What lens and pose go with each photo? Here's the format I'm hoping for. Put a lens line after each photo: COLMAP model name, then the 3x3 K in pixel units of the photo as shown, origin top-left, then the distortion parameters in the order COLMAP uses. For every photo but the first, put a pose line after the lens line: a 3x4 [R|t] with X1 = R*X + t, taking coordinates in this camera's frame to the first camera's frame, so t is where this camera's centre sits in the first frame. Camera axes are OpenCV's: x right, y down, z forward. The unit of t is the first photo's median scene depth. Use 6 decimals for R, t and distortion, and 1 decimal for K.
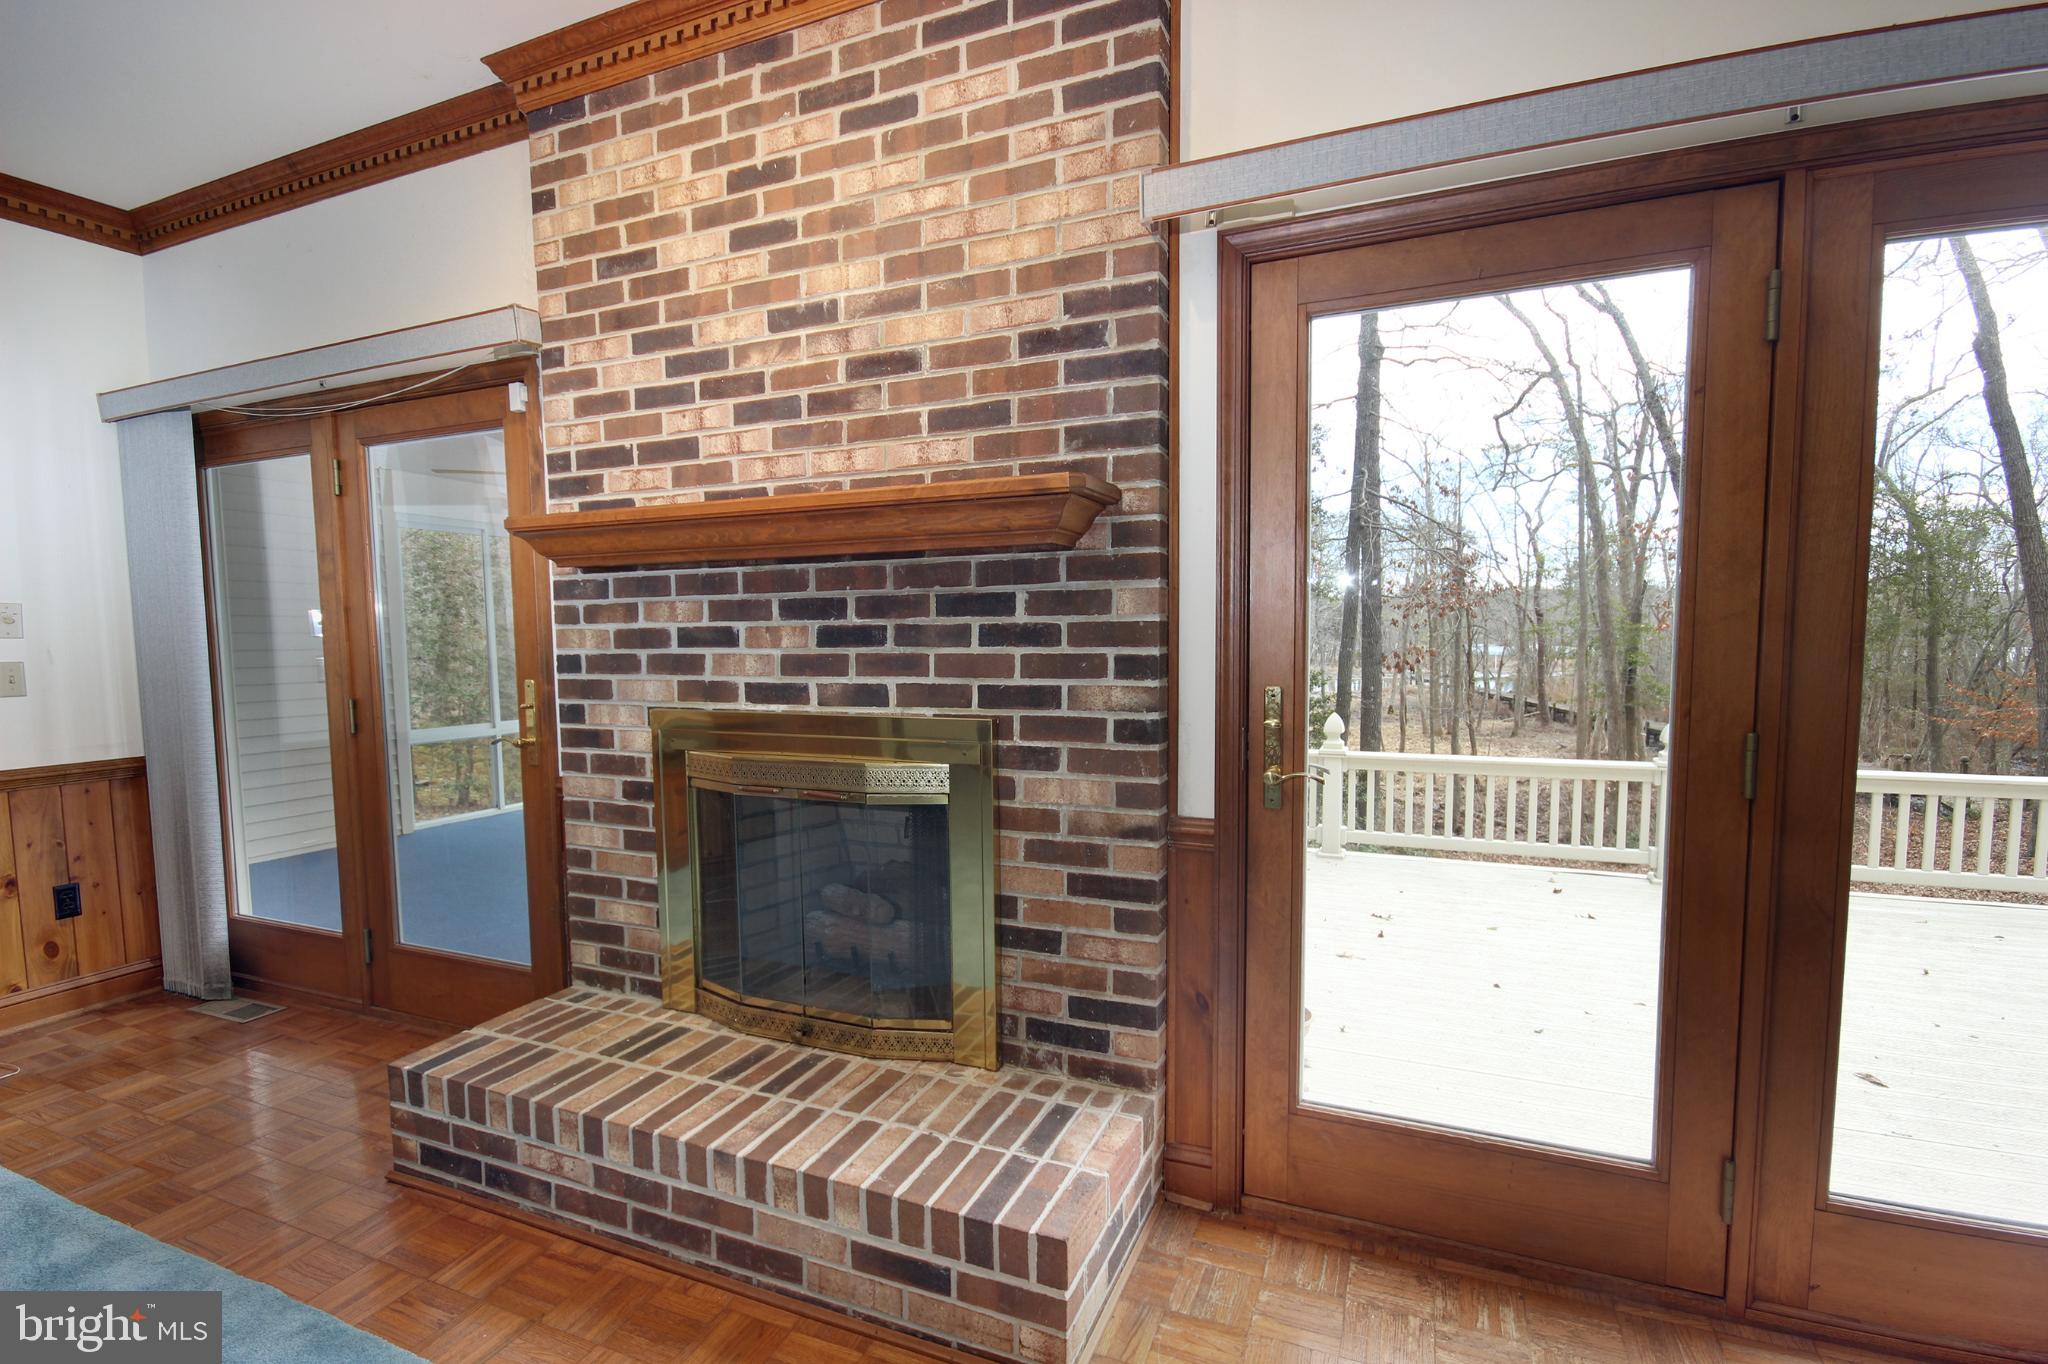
lens RADIAL K [[954.7, 0, 1023.7], [0, 954.7, 710.2], [0, 0, 1]] dist [0.001469, -0.000212]
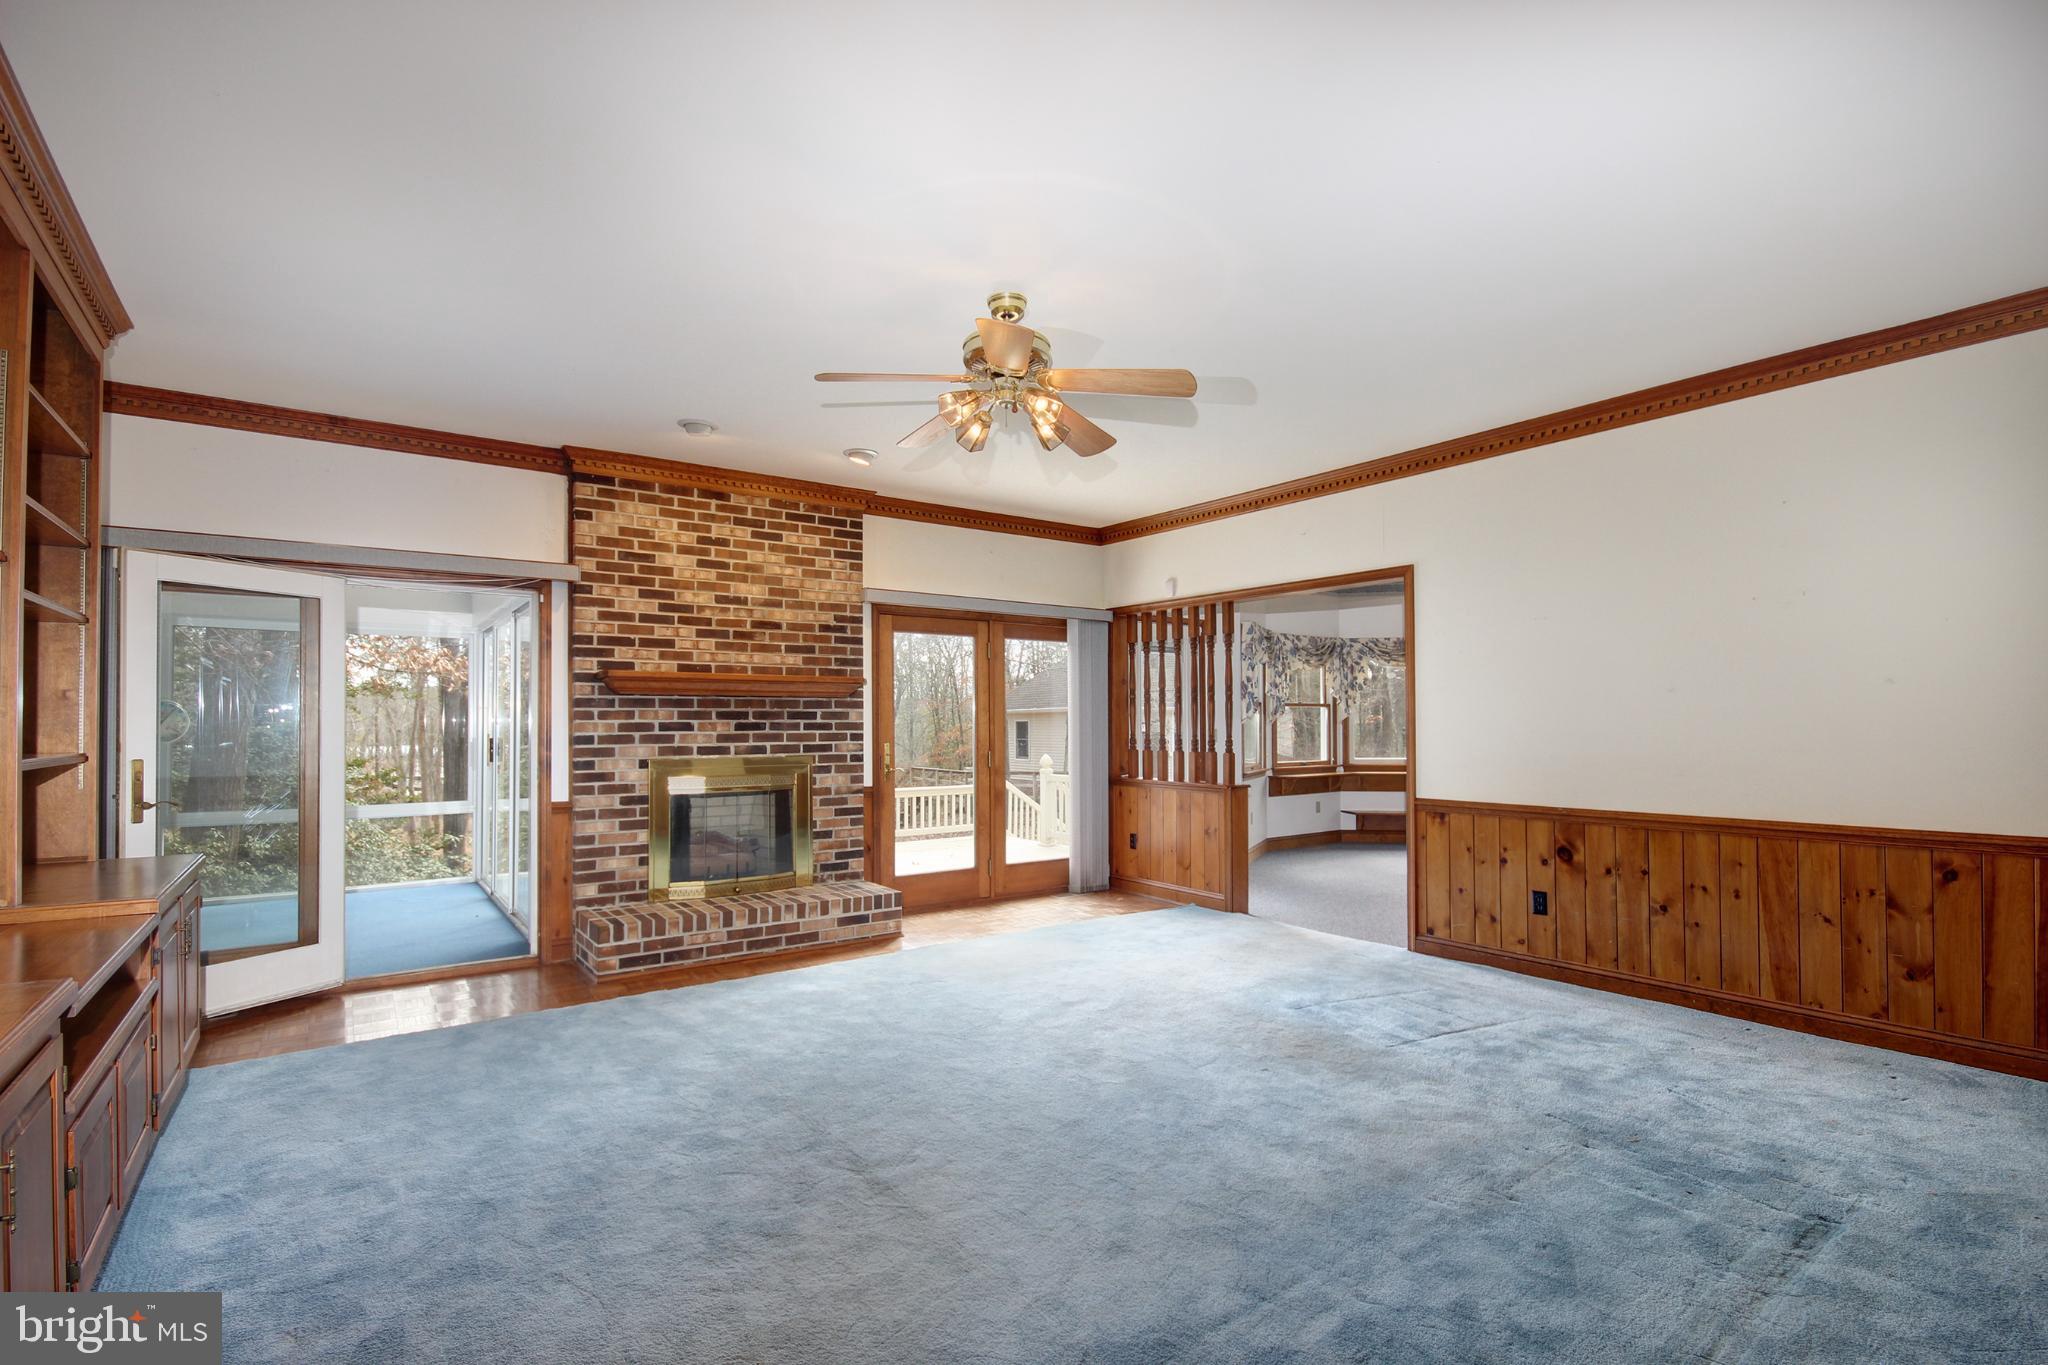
lens RADIAL K [[954.9, 0, 1029.6], [0, 954.9, 712.3], [0, 0, 1]] dist [0.003928, -0.010997]
pose [[0.511284, 0.020579, 0.859165, -2.008450], [0.070249, 0.995367, -0.065646, 0.104565], [-0.856536, 0.093919, 0.507470, -0.936551]]
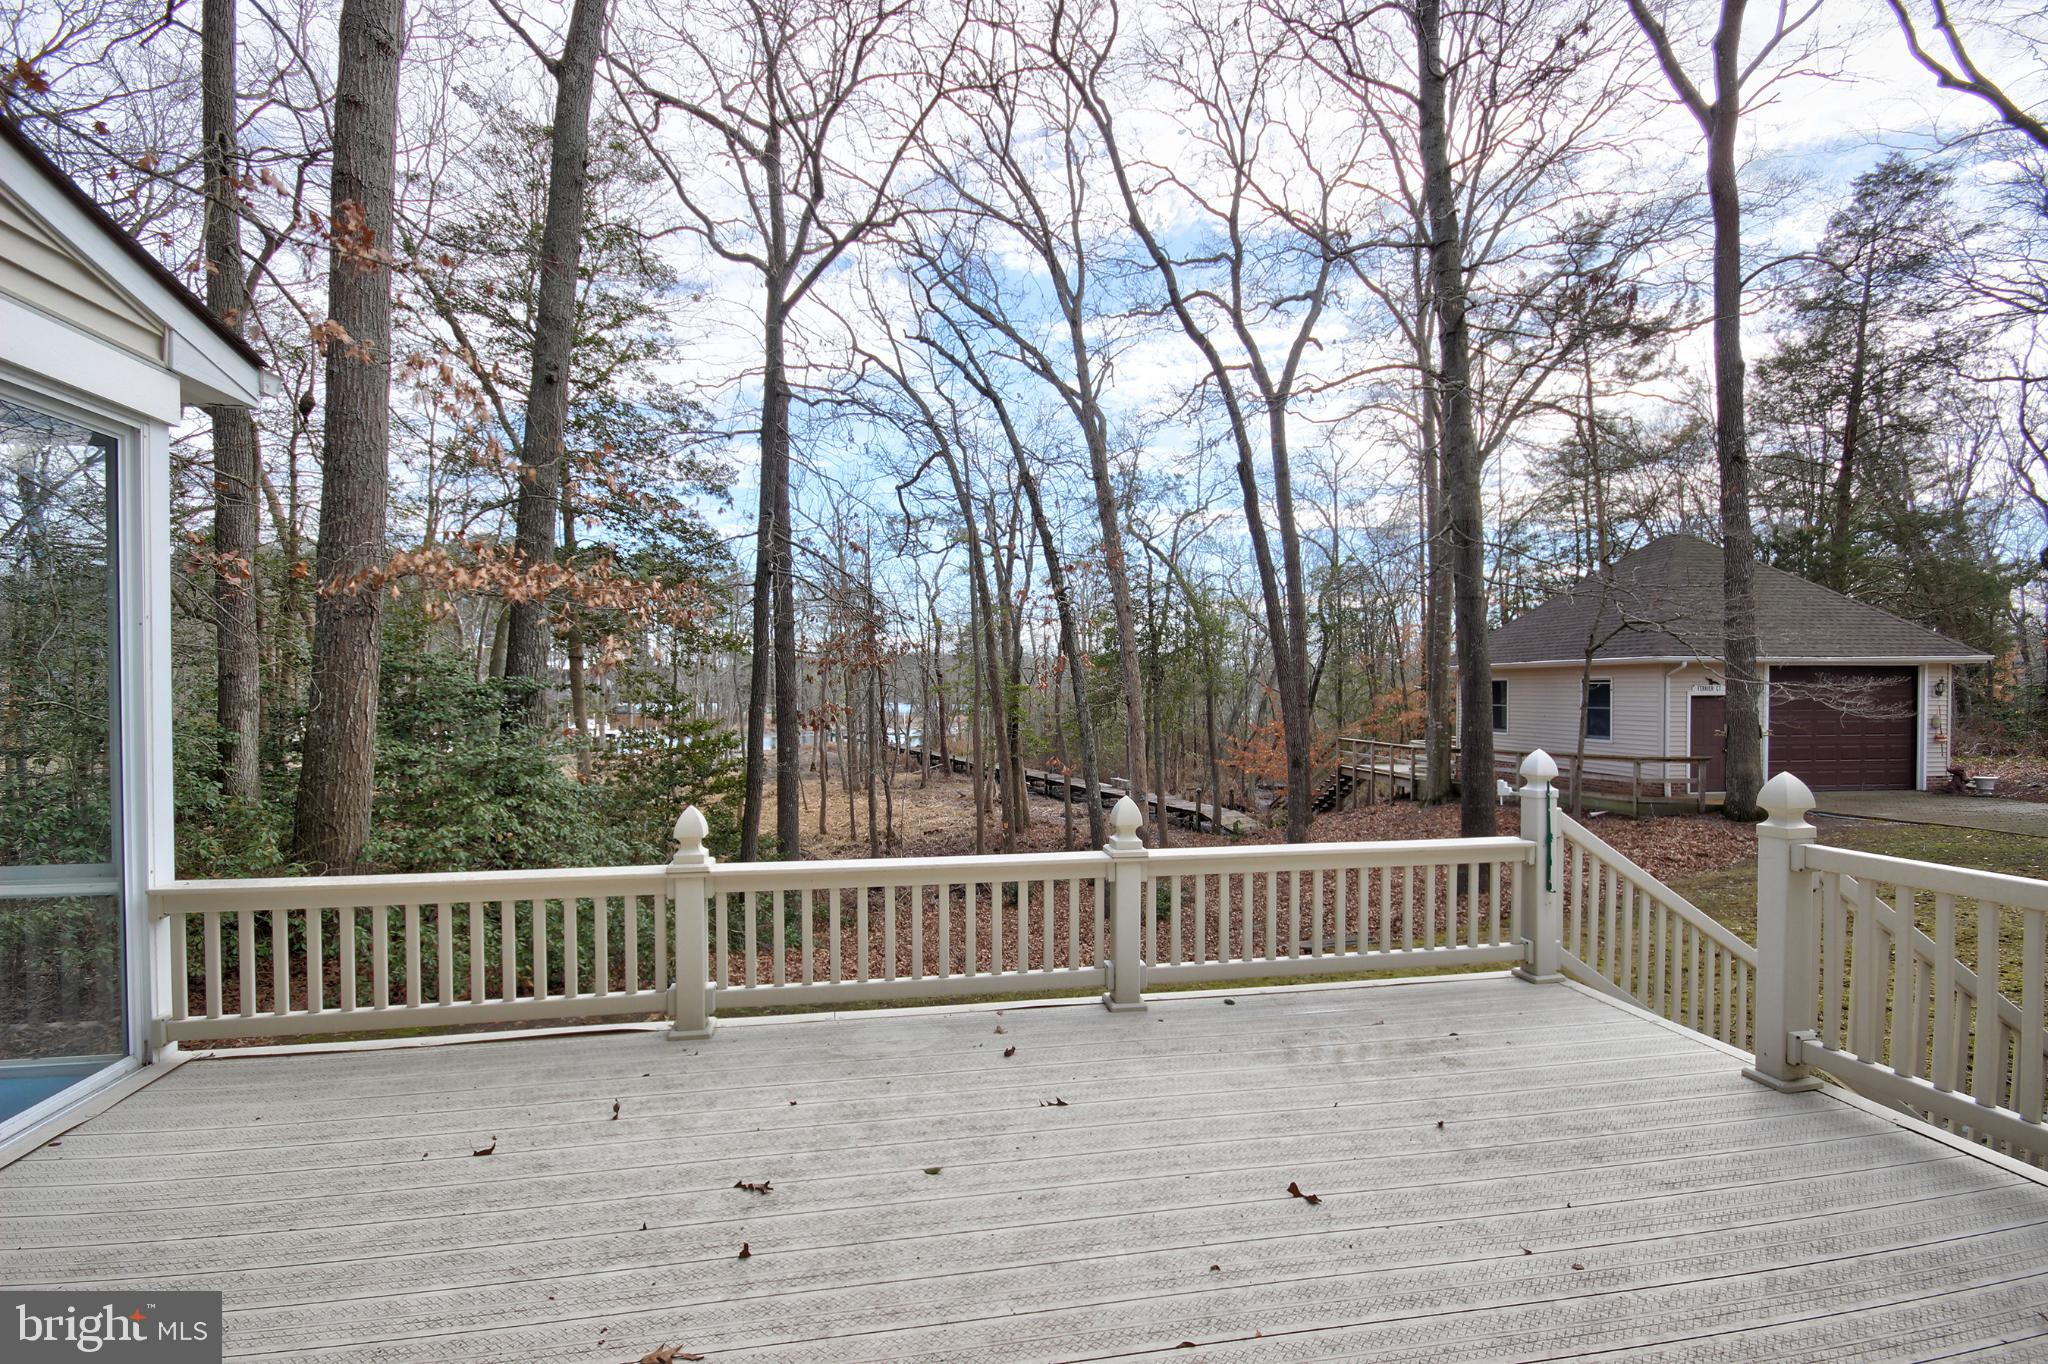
lens RADIAL K [[954.7, 0, 1023.7], [0, 954.7, 710.2], [0, 0, 1]] dist [0.001469, -0.000212]
pose [[0.834641, -0.005119, 0.550771, 0.385492], [0.038799, 0.998019, -0.049519, -0.048962], [-0.549426, 0.062700, 0.833186, 0.829602]]
